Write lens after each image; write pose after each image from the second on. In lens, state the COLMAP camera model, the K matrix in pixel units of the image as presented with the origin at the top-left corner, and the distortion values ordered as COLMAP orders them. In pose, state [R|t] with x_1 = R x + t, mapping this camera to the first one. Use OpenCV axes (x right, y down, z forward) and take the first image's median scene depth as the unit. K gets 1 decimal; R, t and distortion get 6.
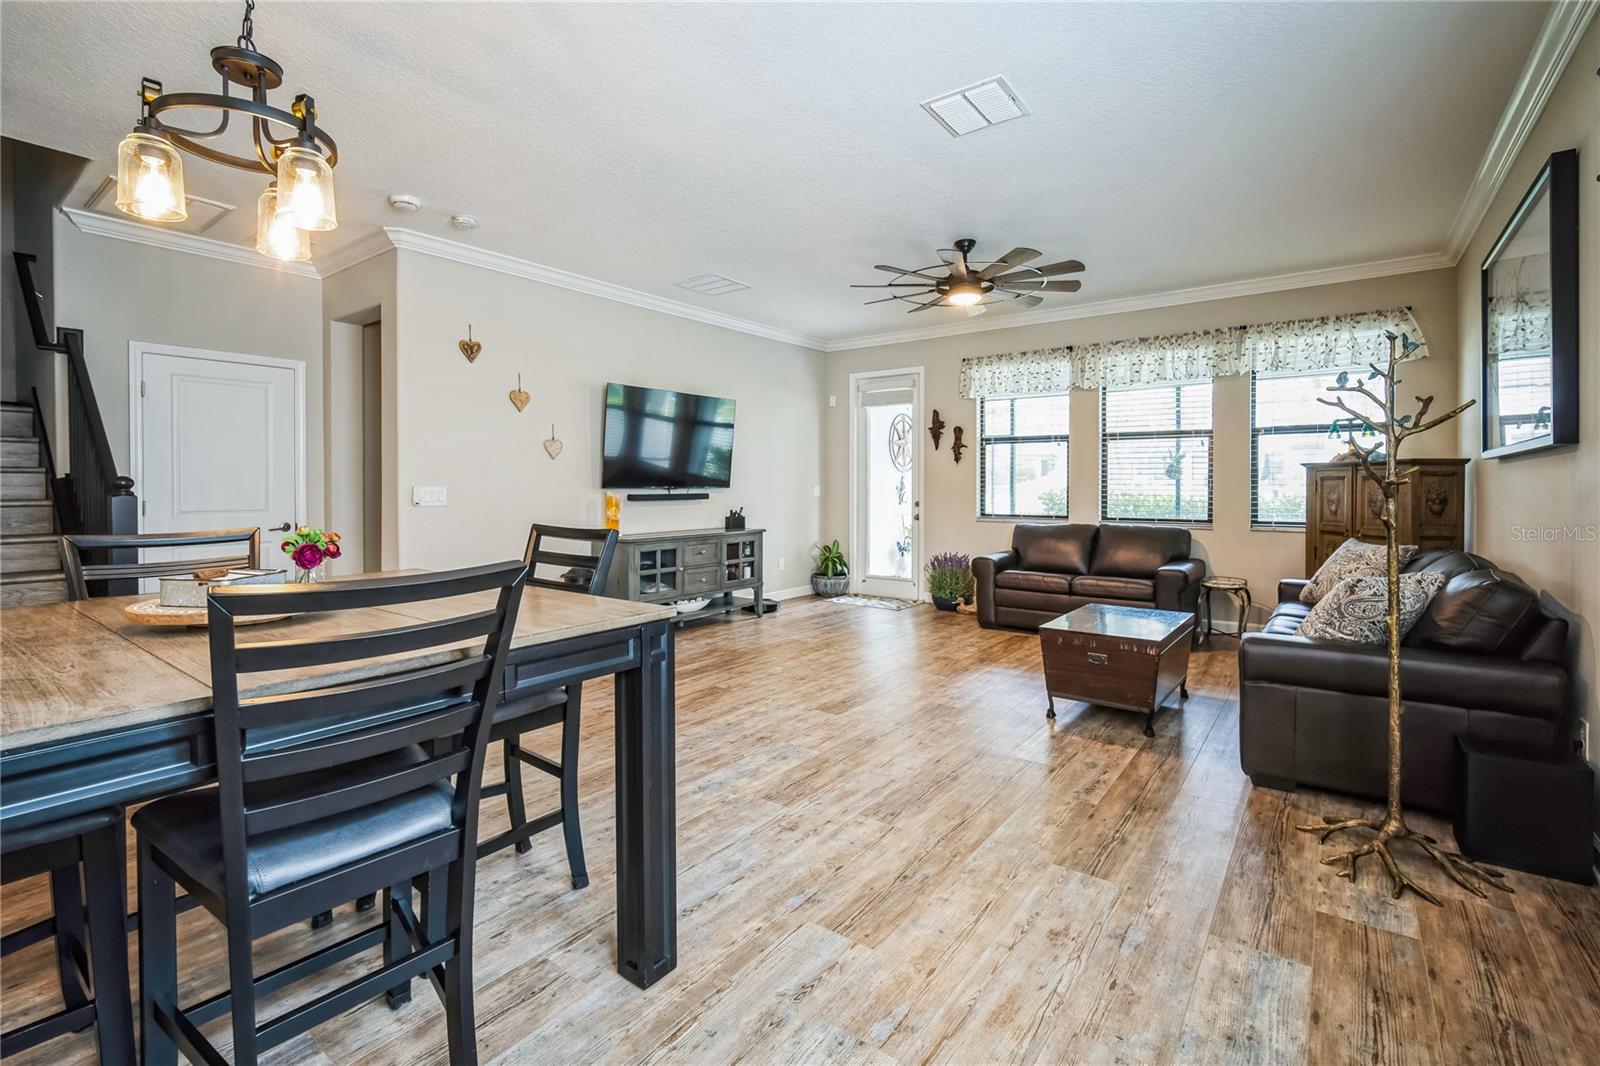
lens RADIAL K [[715.4, 0, 787.1], [0, 715.4, 494.5], [0, 0, 1]] dist [-0.008982, 0.001558]
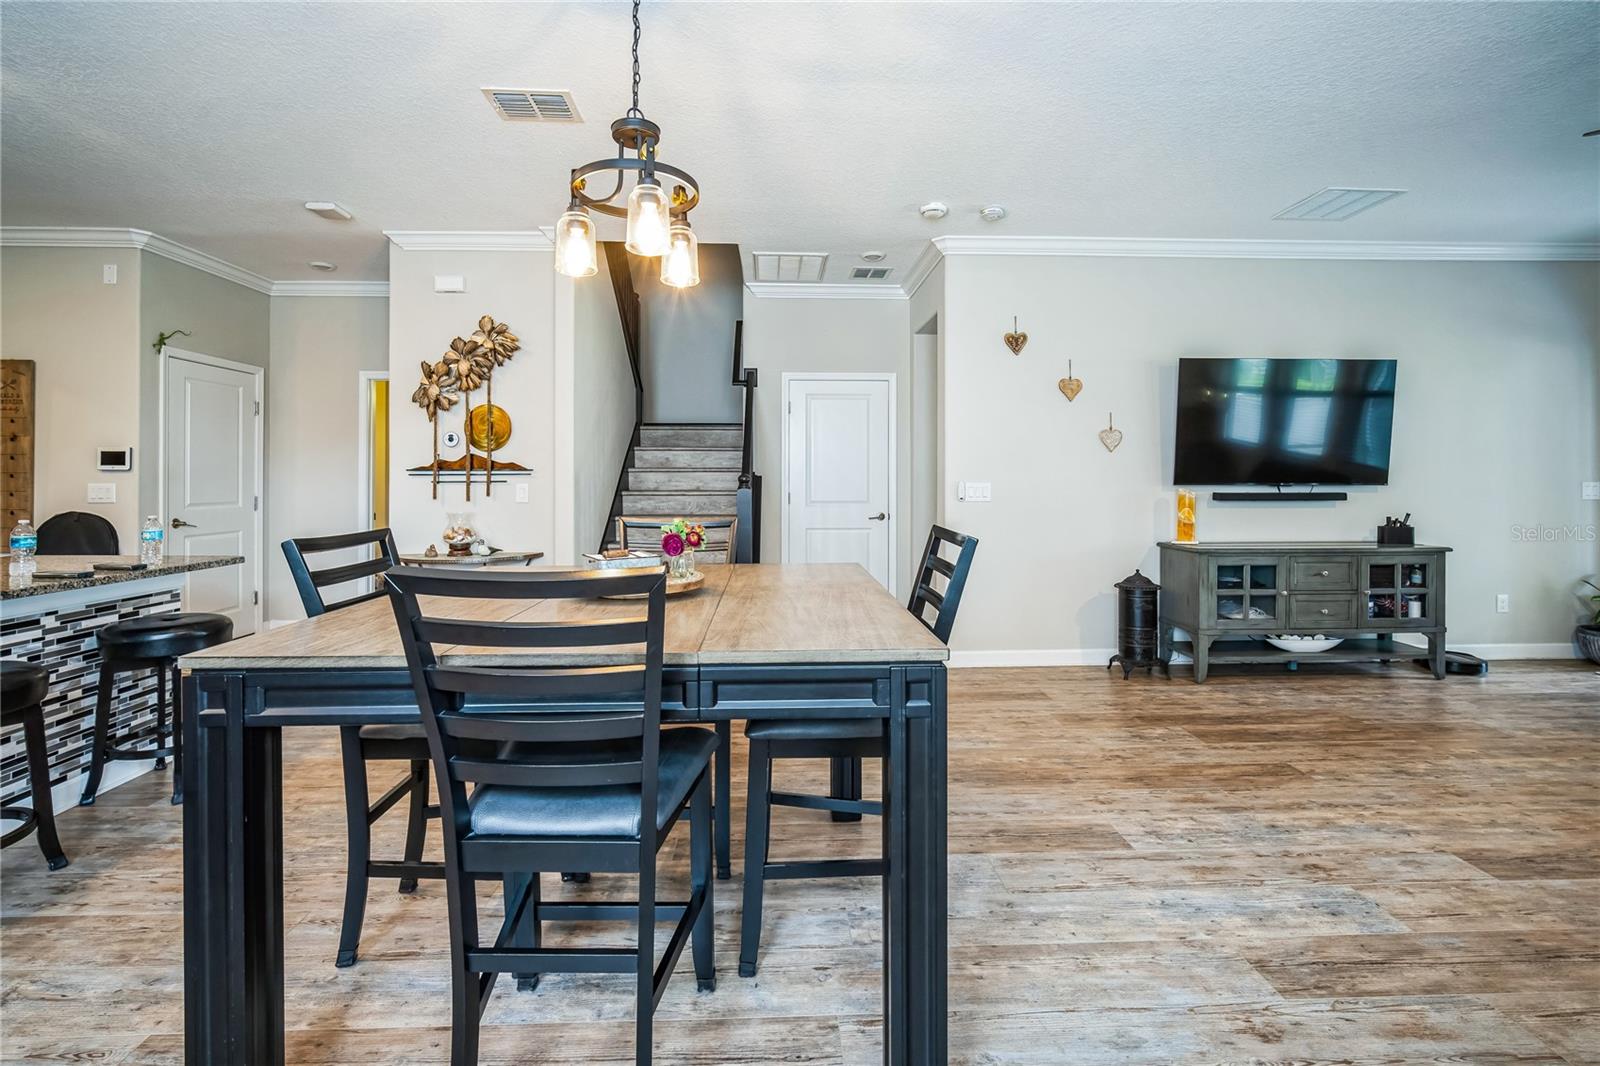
lens RADIAL K [[715.4, 0, 790.3], [0, 715.4, 479.3], [0, 0, 1]] dist [-0.008982, 0.001558]
pose [[0.643839, -0.000672, -0.765161, 0.094596], [-0.010857, 0.999891, -0.010013, -0.002139], [0.765084, 0.014754, 0.643762, 0.125607]]
